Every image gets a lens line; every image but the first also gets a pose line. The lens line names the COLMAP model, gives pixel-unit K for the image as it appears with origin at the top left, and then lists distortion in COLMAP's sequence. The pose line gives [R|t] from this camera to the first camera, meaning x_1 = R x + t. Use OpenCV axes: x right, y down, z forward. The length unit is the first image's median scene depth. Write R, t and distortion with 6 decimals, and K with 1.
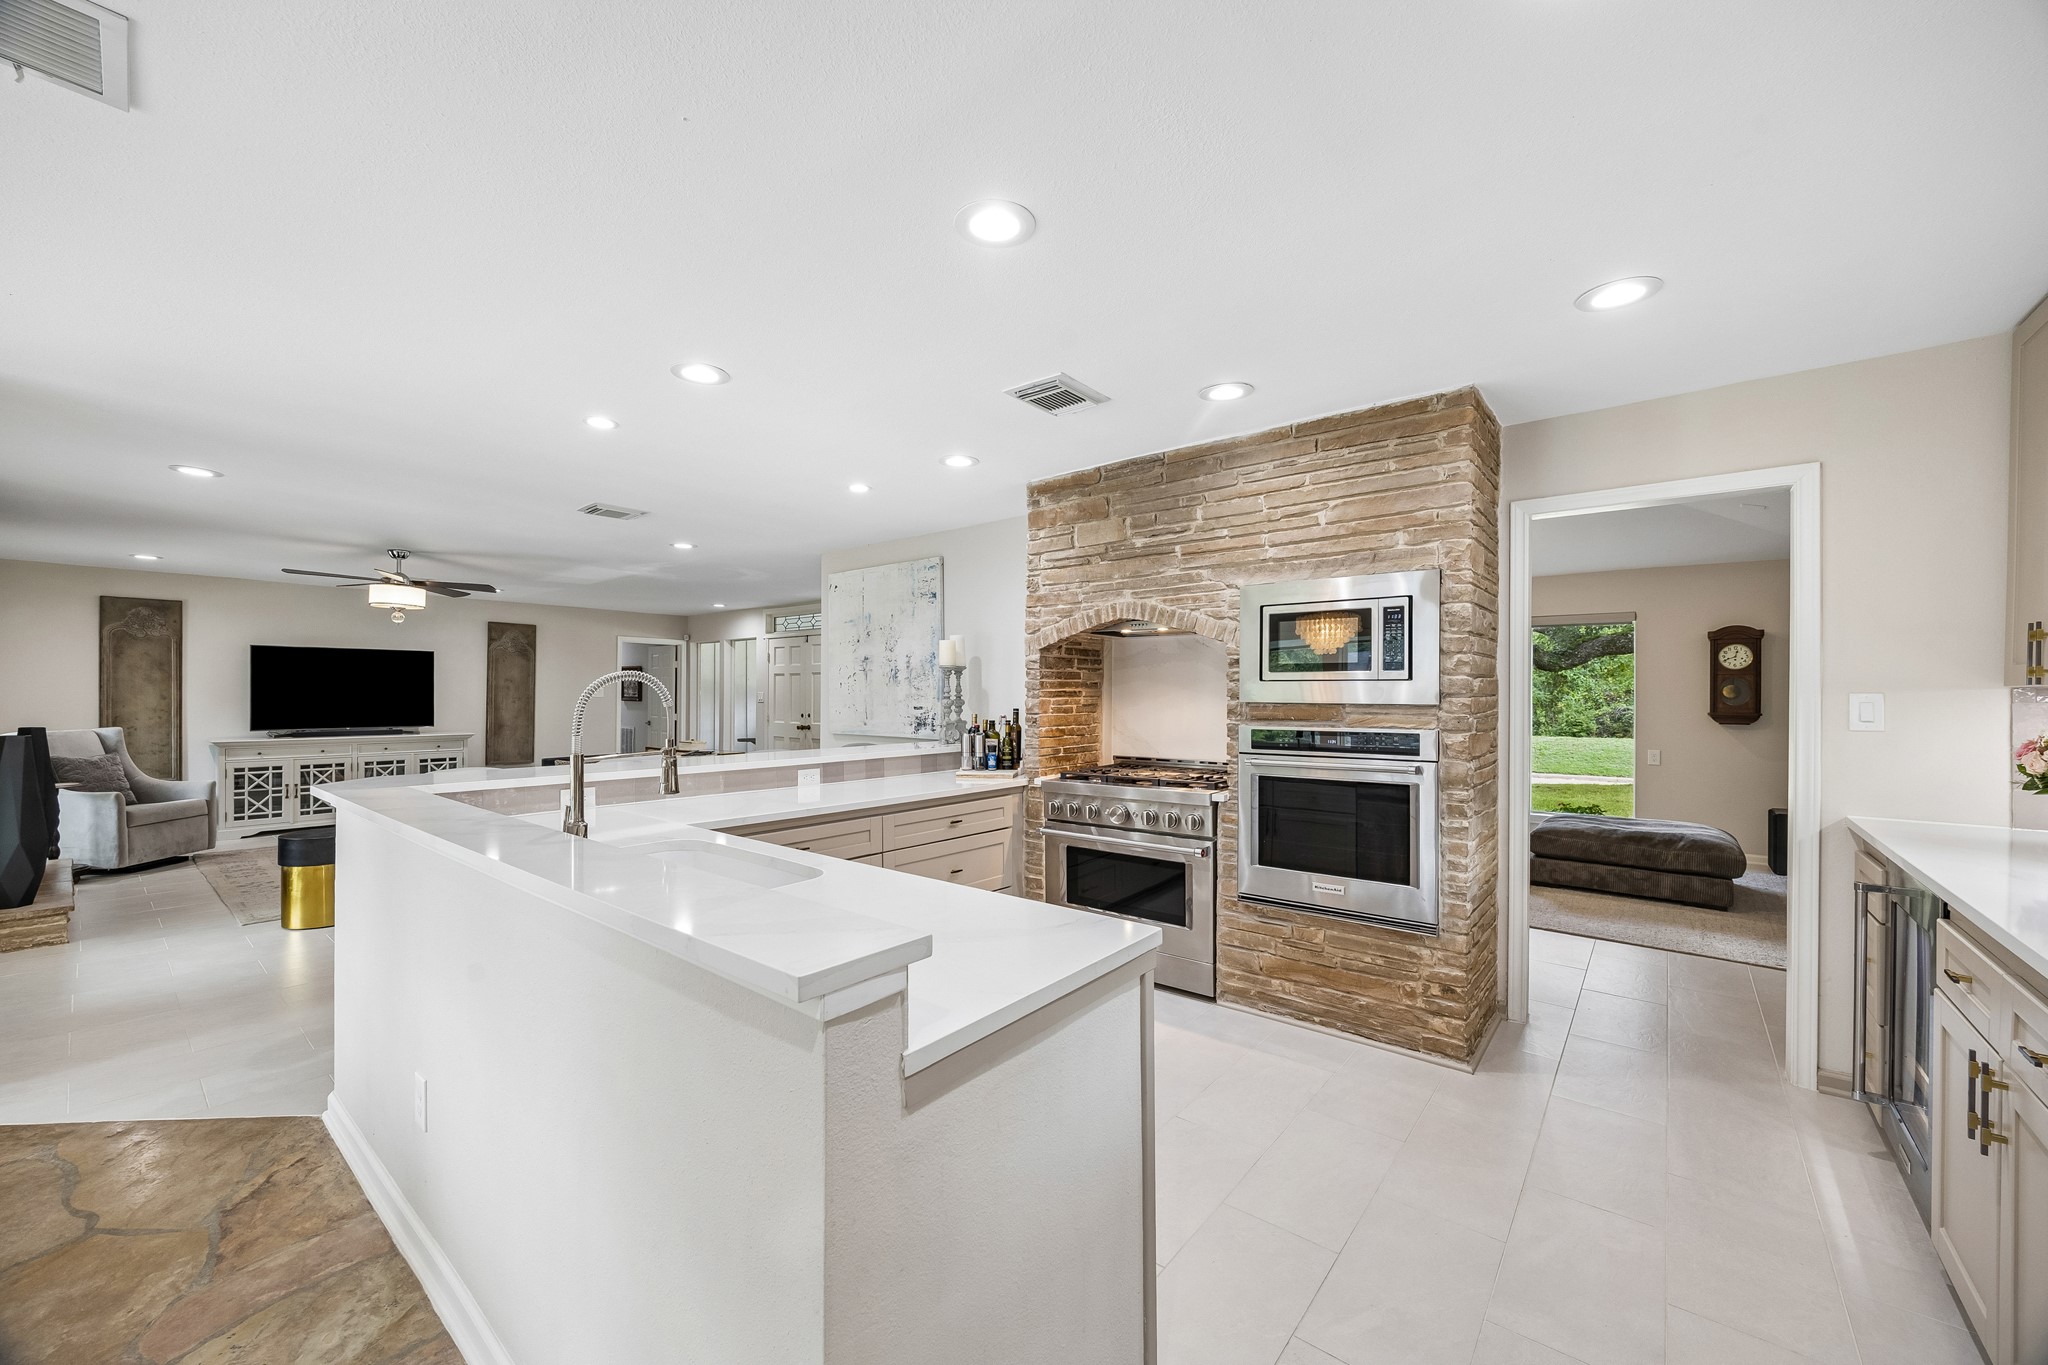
lens RADIAL K [[823.2, 0, 1036.0], [0, 823.2, 690.6], [0, 0, 1]] dist [0.006637, -0.000857]
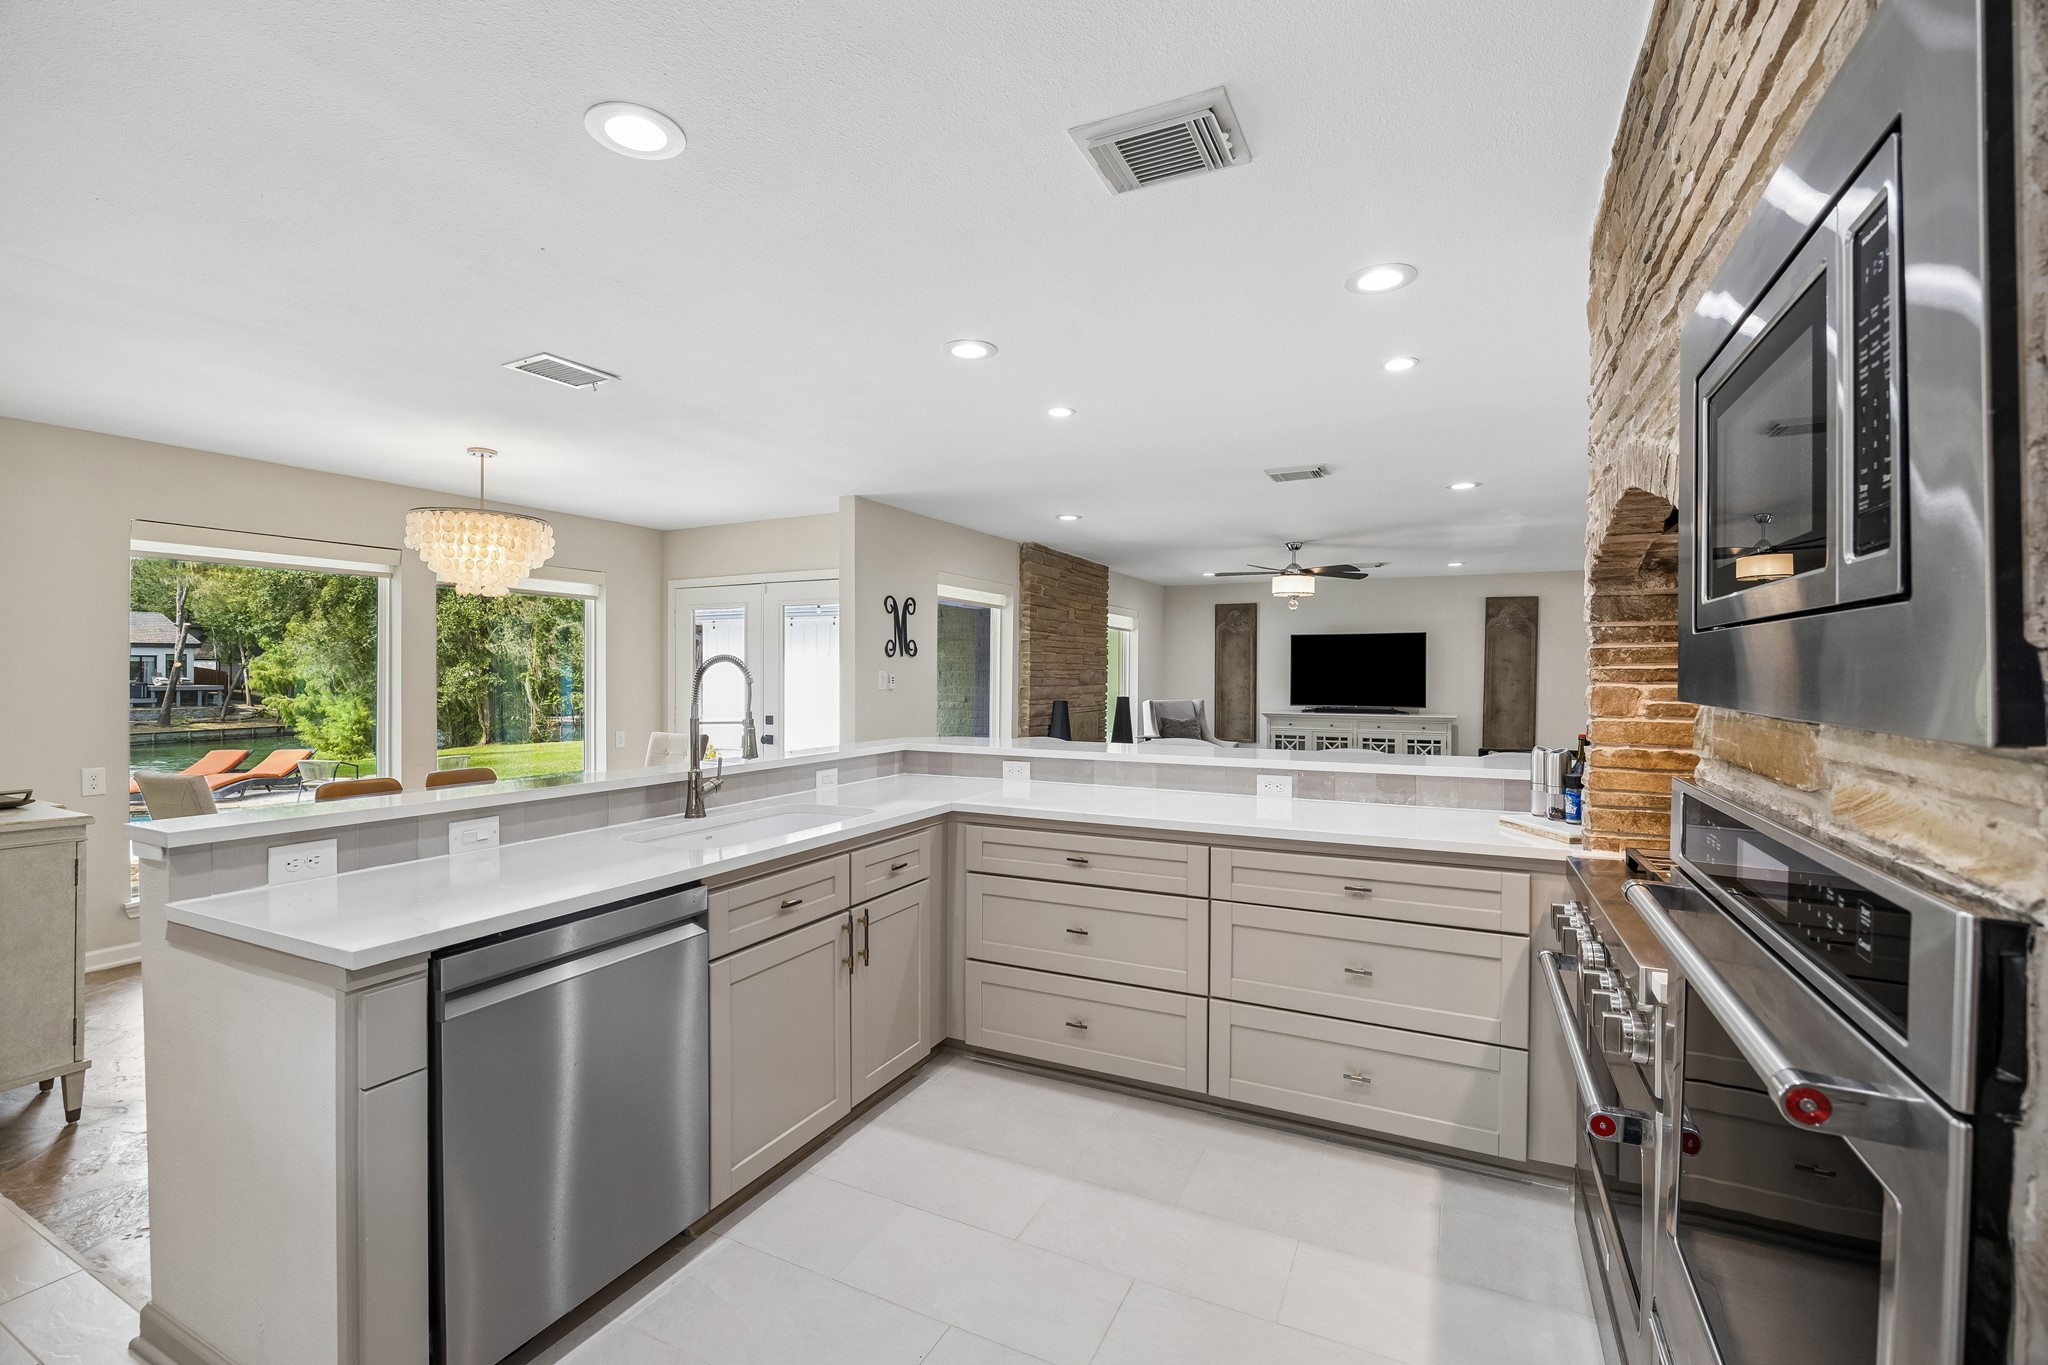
lens RADIAL K [[904.3, 0, 1025.3], [0, 904.3, 677.9], [0, 0, 1]] dist [0.002280, 0.000078]
pose [[0.202013, 0.003758, -0.979376, 0.259270], [0.002374, 0.999988, 0.004327, 0.001415], [0.979380, -0.003199, 0.202001, 0.328183]]
